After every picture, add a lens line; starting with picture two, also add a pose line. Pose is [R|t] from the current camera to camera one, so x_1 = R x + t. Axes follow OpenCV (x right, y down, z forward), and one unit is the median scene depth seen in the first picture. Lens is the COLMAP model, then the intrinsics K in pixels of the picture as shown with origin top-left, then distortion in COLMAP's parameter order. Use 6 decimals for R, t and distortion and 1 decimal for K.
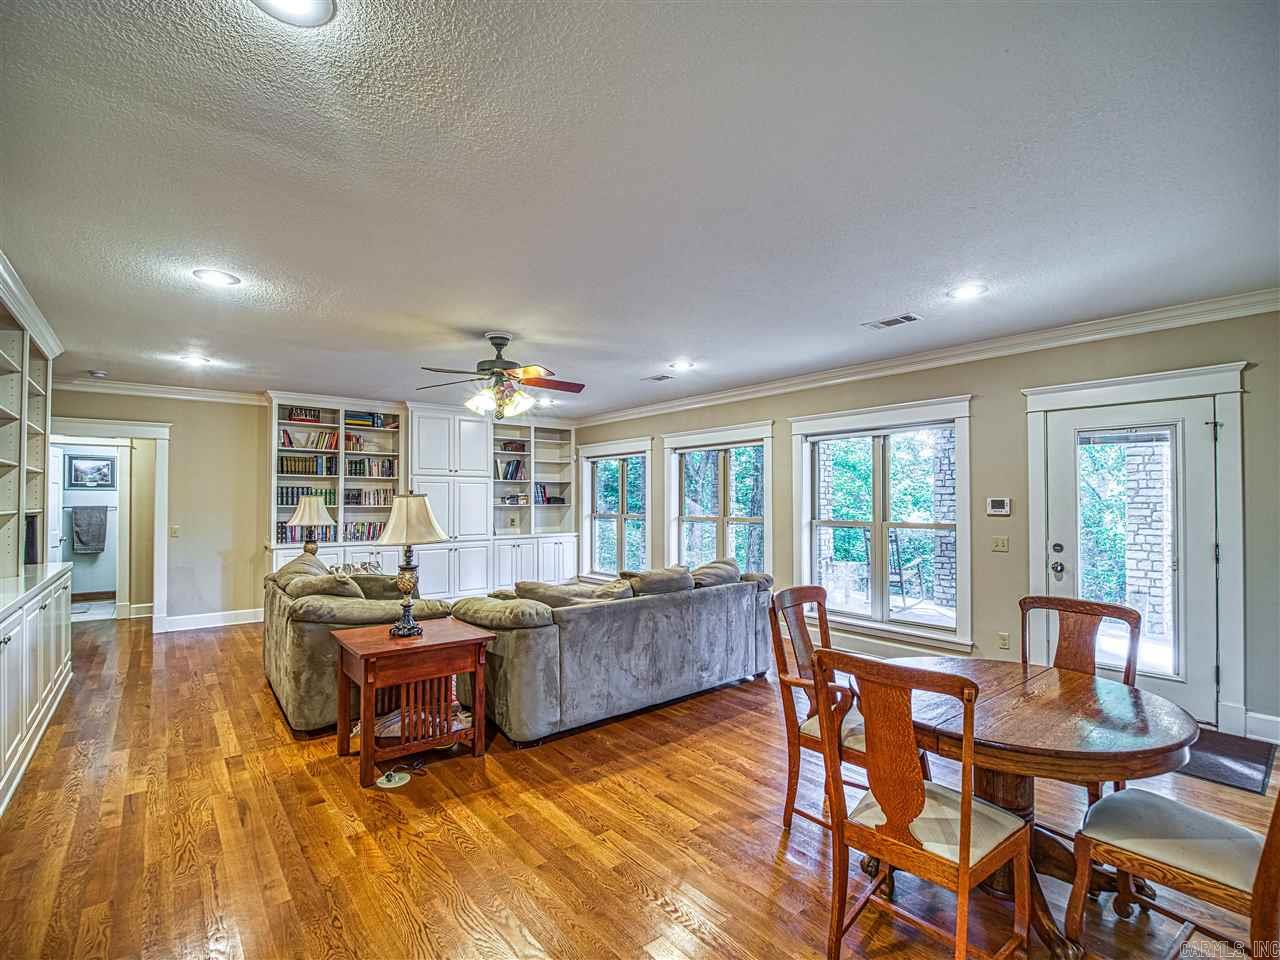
lens RADIAL K [[596.6, 0, 640.0], [0, 596.6, 480.0], [0, 0, 1]] dist [-0.001970, -0.000217]
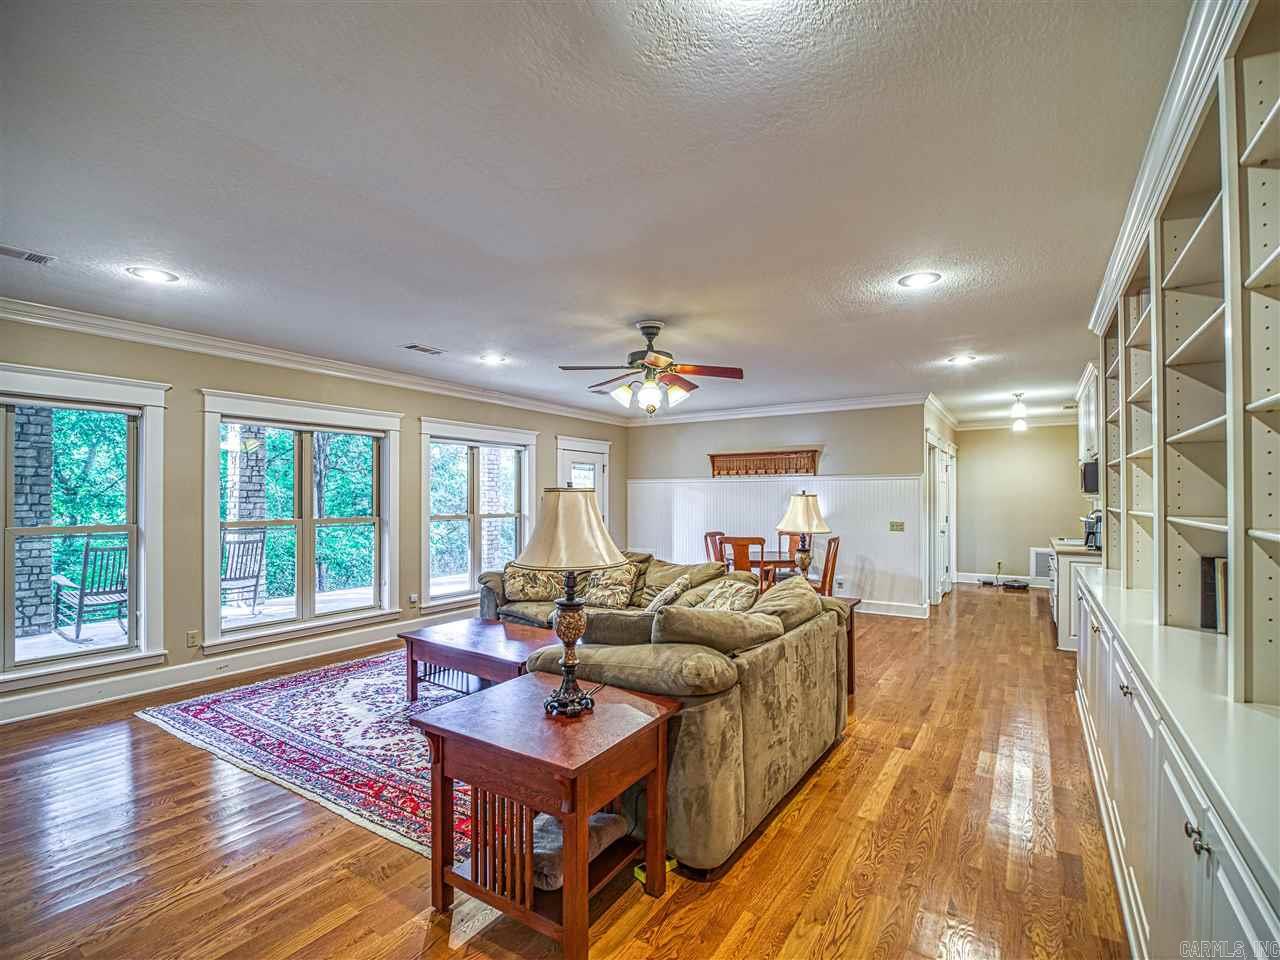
lens RADIAL K [[604.4, 0, 640.0], [0, 604.4, 480.0], [0, 0, 1]] dist [-0.002907, -0.000763]
pose [[-0.311620, 0.024718, 0.949885, -1.158855], [-0.033390, 0.998759, -0.036944, 0.040509], [-0.949620, -0.043229, -0.310408, 1.331494]]
